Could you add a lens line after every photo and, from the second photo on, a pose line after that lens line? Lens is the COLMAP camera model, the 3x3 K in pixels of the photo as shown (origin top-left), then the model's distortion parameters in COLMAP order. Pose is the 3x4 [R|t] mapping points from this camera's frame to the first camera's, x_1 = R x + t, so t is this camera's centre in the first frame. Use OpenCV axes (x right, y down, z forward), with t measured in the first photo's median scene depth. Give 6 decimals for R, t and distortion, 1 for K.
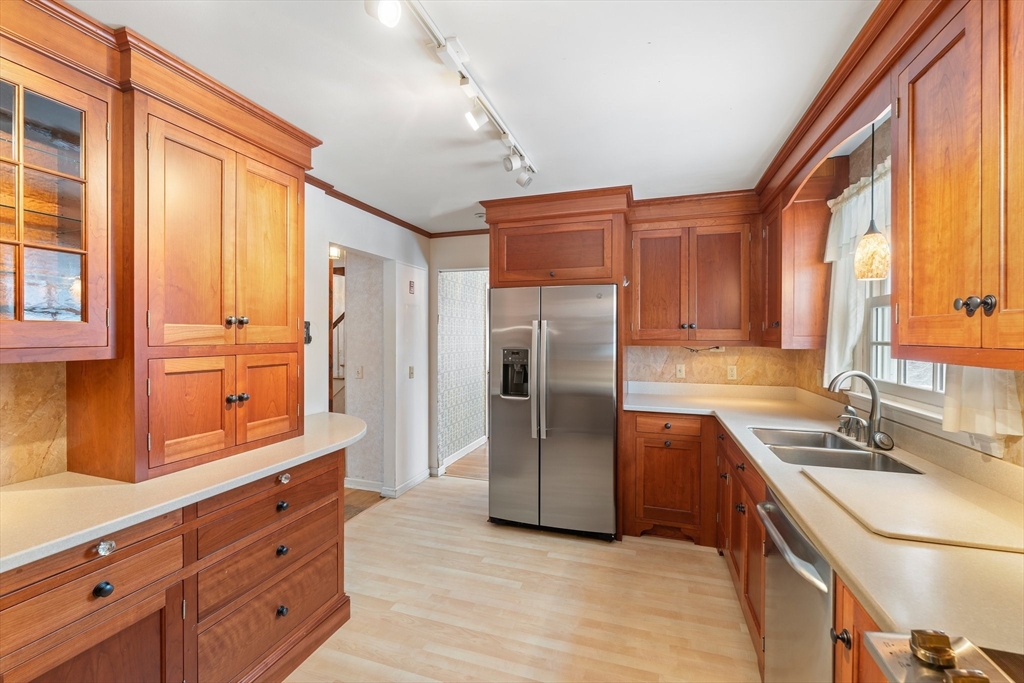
lens RADIAL K [[405.7, 0, 521.6], [0, 405.7, 335.9], [0, 0, 1]] dist [-0.004191, -0.000319]
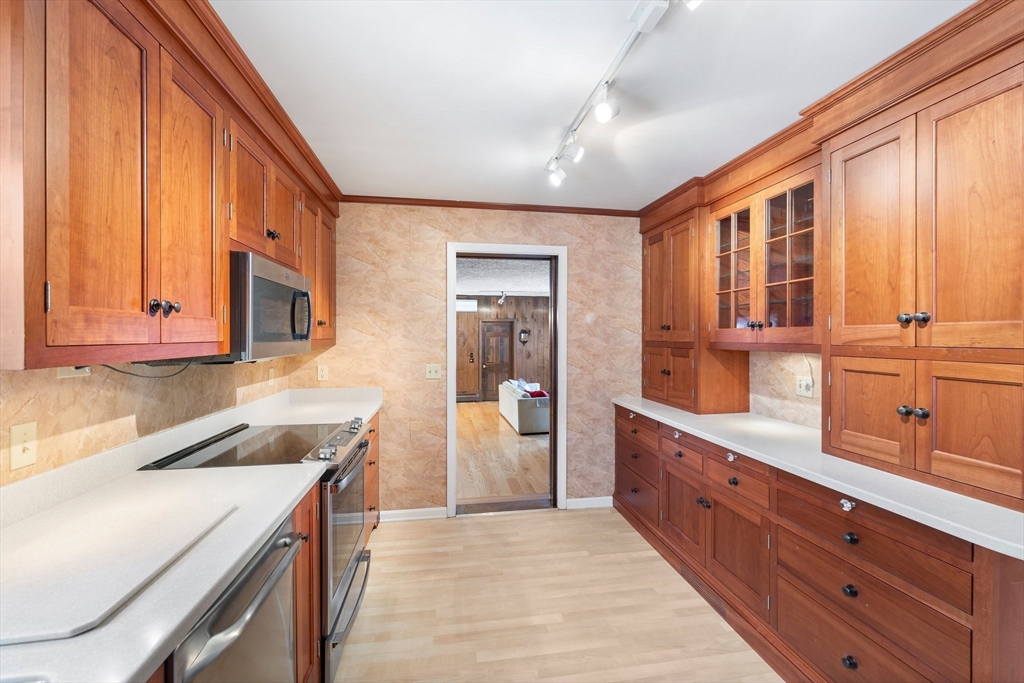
lens RADIAL K [[405.7, 0, 508.1], [0, 405.7, 342.5], [0, 0, 1]] dist [-0.004191, -0.000319]
pose [[-0.887264, 0.003705, -0.461248, 0.419090], [-0.004568, 0.999848, 0.016817, 0.002156], [0.461240, 0.017028, -0.887112, 1.378485]]
